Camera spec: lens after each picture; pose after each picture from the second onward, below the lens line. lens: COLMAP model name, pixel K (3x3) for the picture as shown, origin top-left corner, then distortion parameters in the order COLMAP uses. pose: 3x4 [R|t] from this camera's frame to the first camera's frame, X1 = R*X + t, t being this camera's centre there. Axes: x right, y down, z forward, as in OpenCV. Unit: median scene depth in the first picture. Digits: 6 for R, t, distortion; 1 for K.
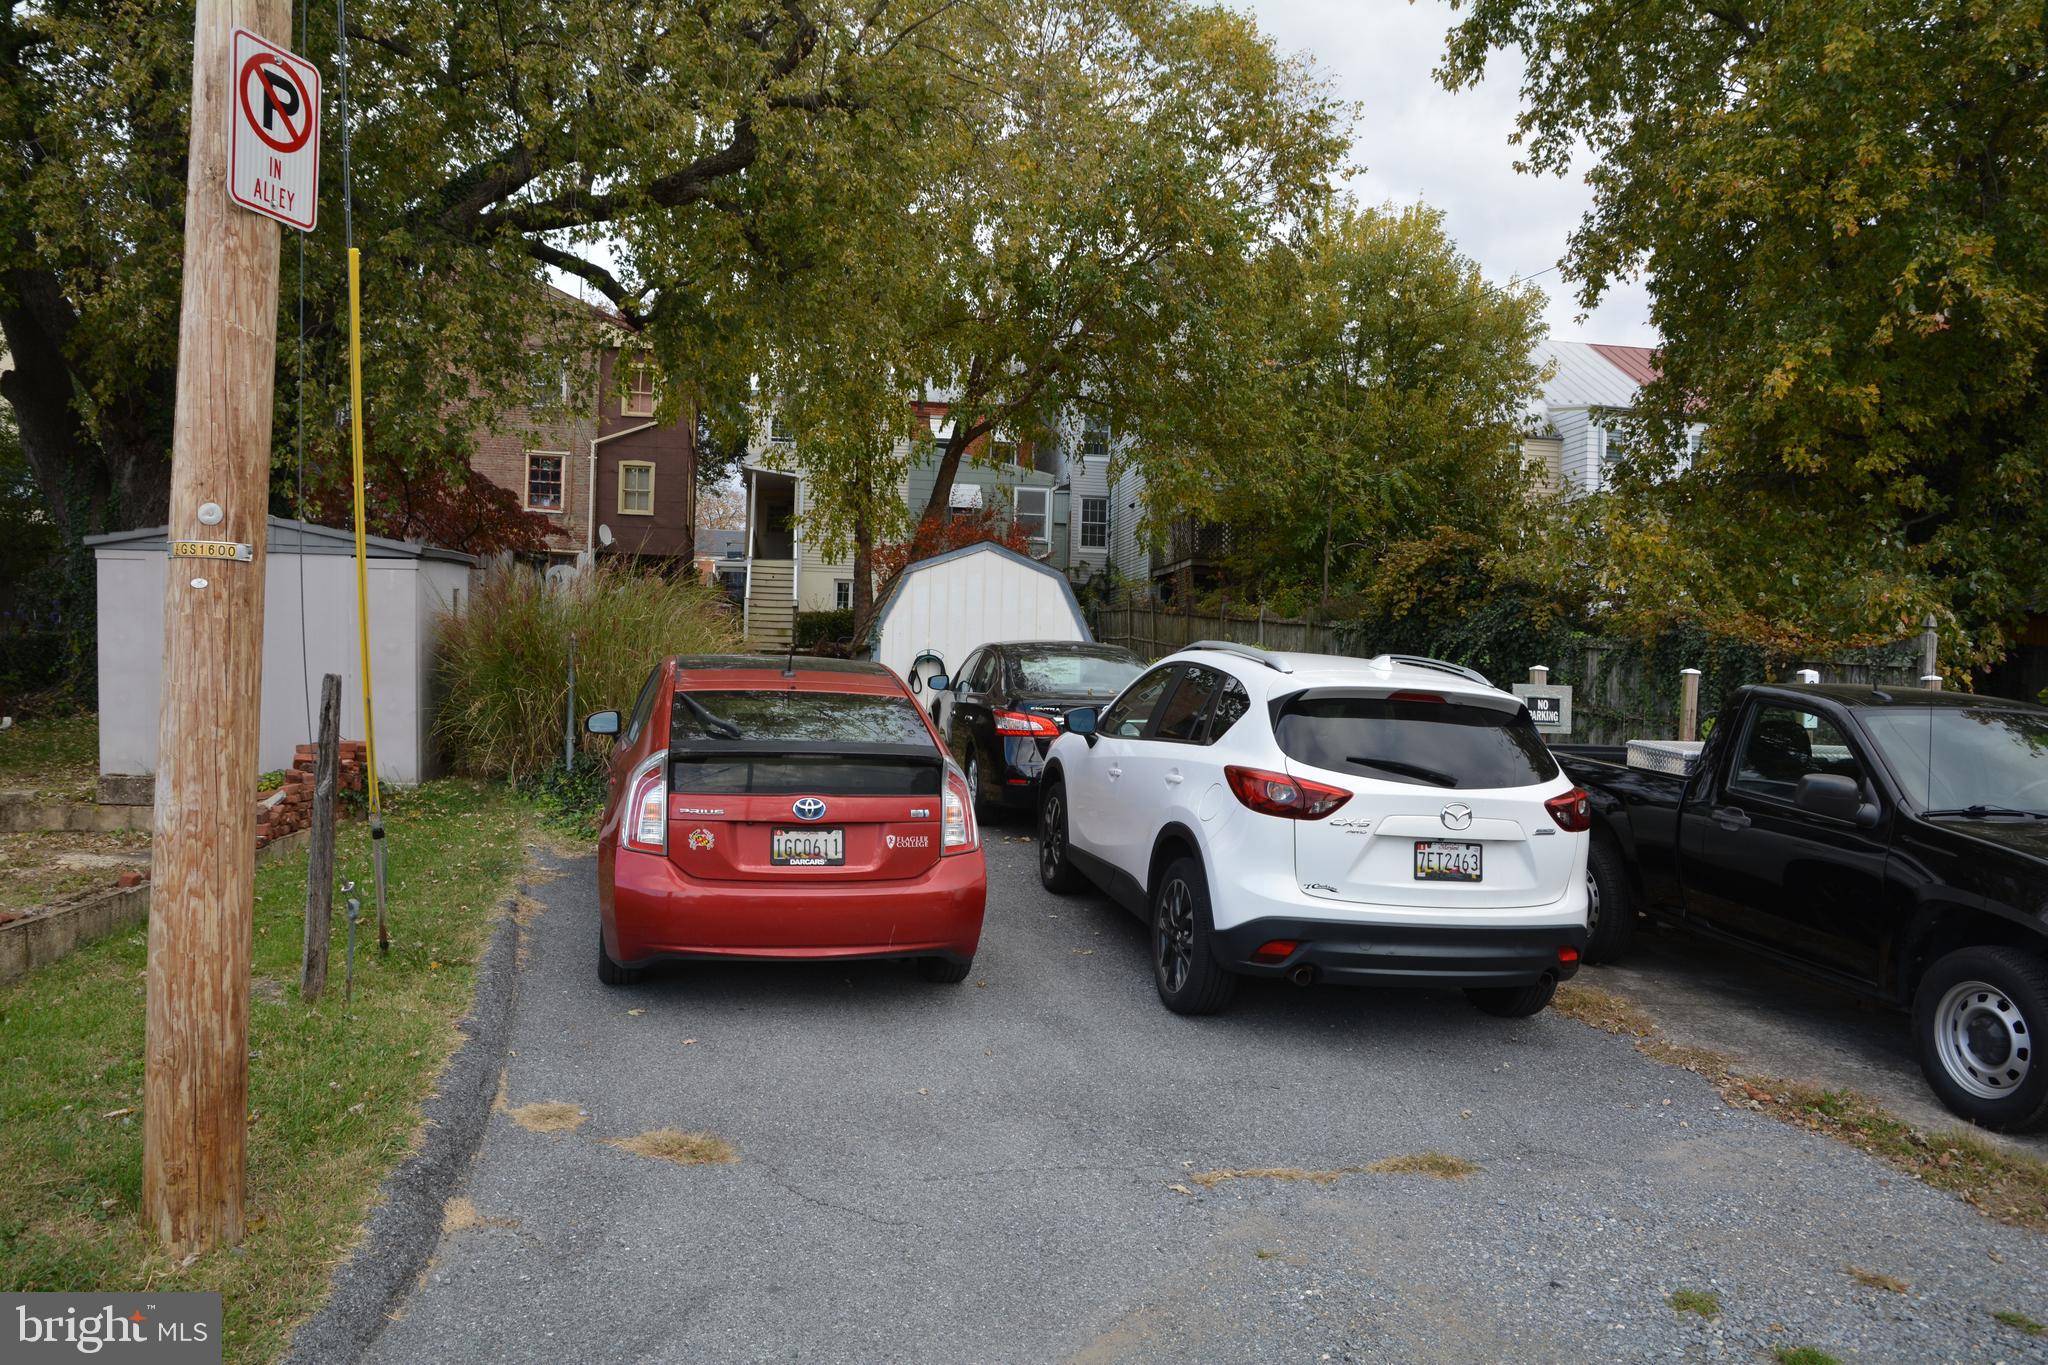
lens RADIAL K [[1404.0, 0, 1017.8], [0, 1404.0, 684.0], [0, 0, 1]] dist [-0.075550, 0.000036]
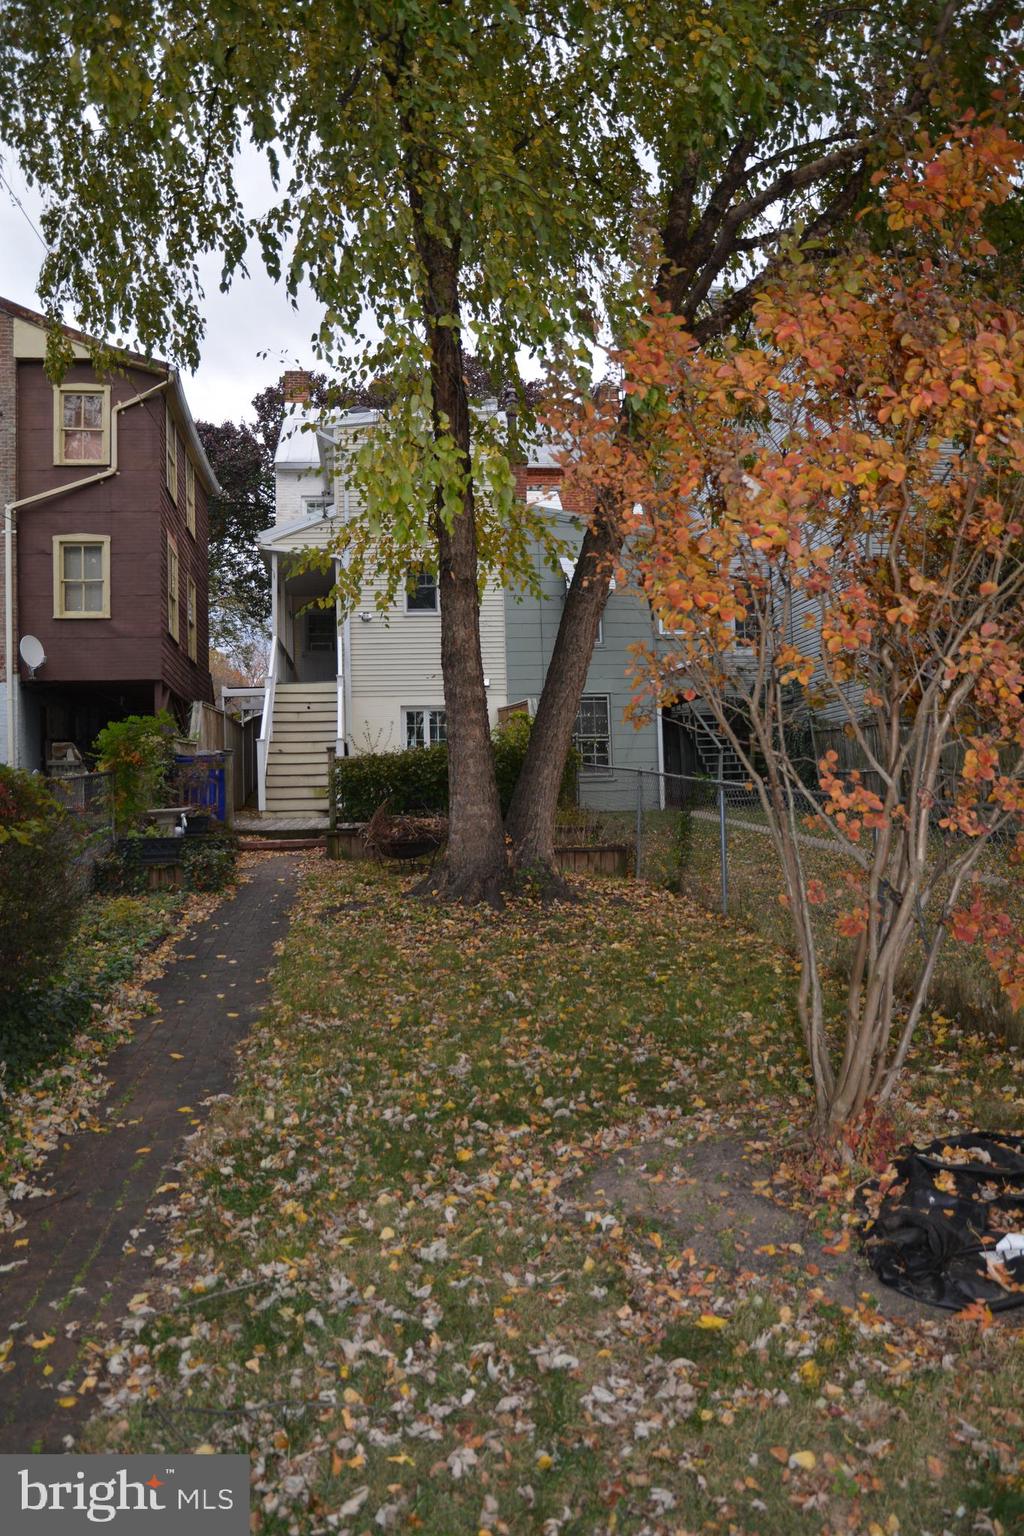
lens RADIAL K [[1053.0, 0, 512.6], [0, 1053.0, 766.1], [0, 0, 1]] dist [-0.075550, 0.000036]
pose [[0.997930, -0.057685, -0.028421, -0.070163], [0.056595, 0.997683, -0.037767, -0.026043], [0.030534, 0.036080, 0.998882, 0.540154]]
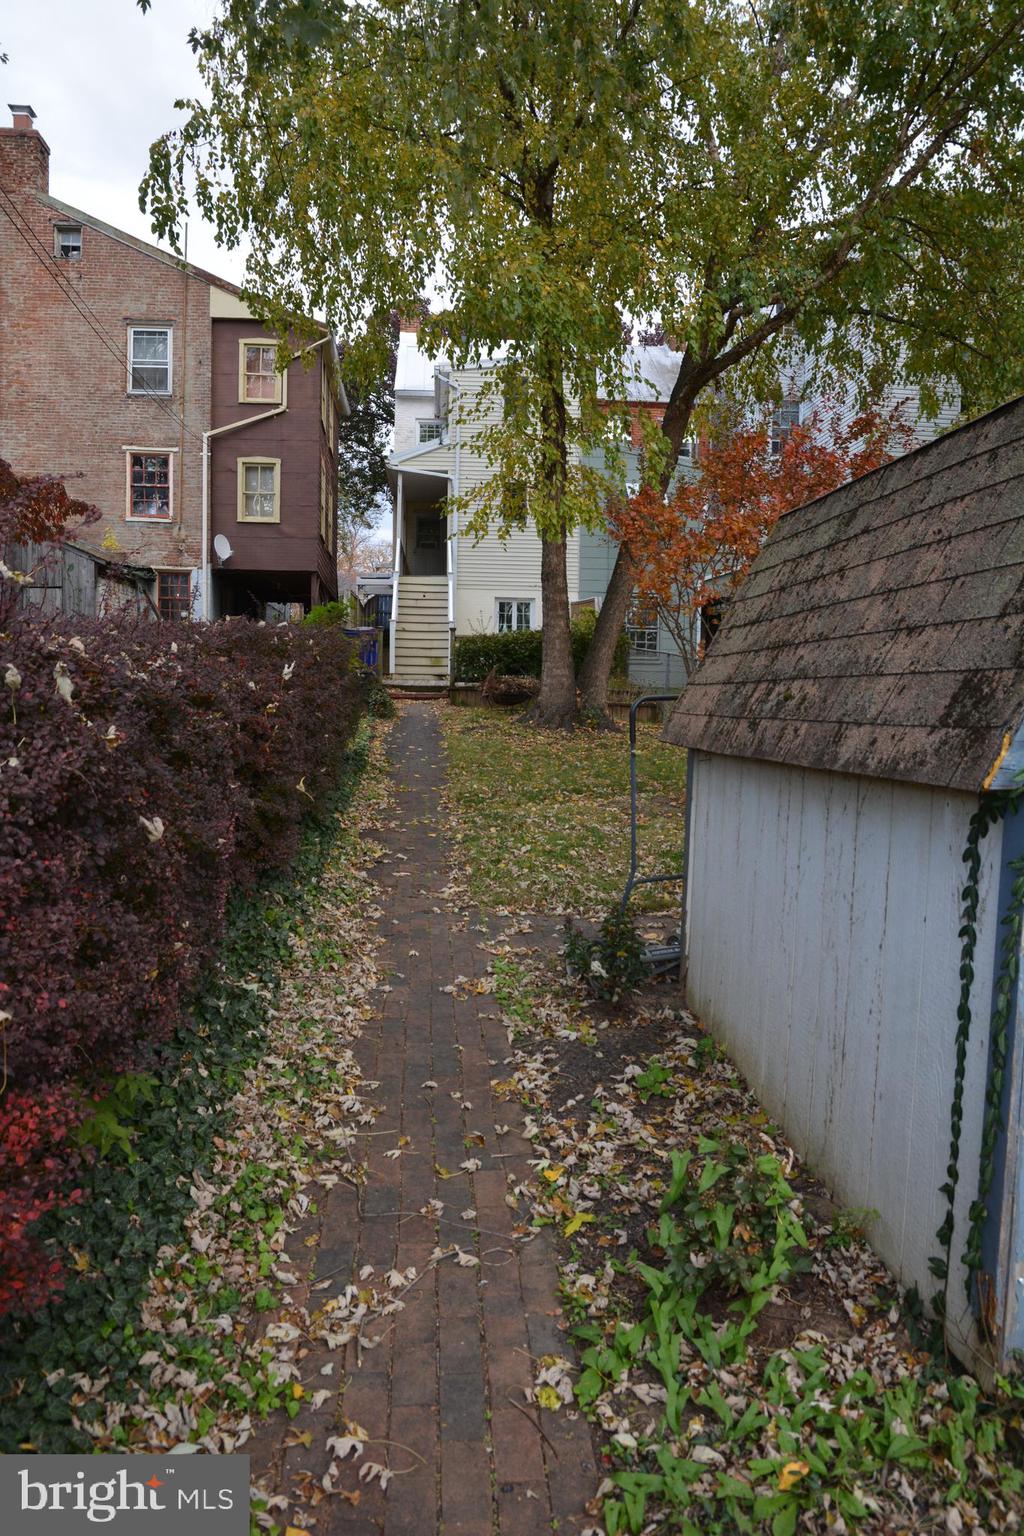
lens RADIAL K [[1053.0, 0, 507.3], [0, 1053.0, 764.7], [0, 0, 1]] dist [-0.075550, 0.000036]
pose [[0.995451, -0.005967, -0.095084, -0.068291], [0.012445, 0.997629, 0.067684, -0.017552], [0.094455, -0.068560, 0.993166, 0.386364]]
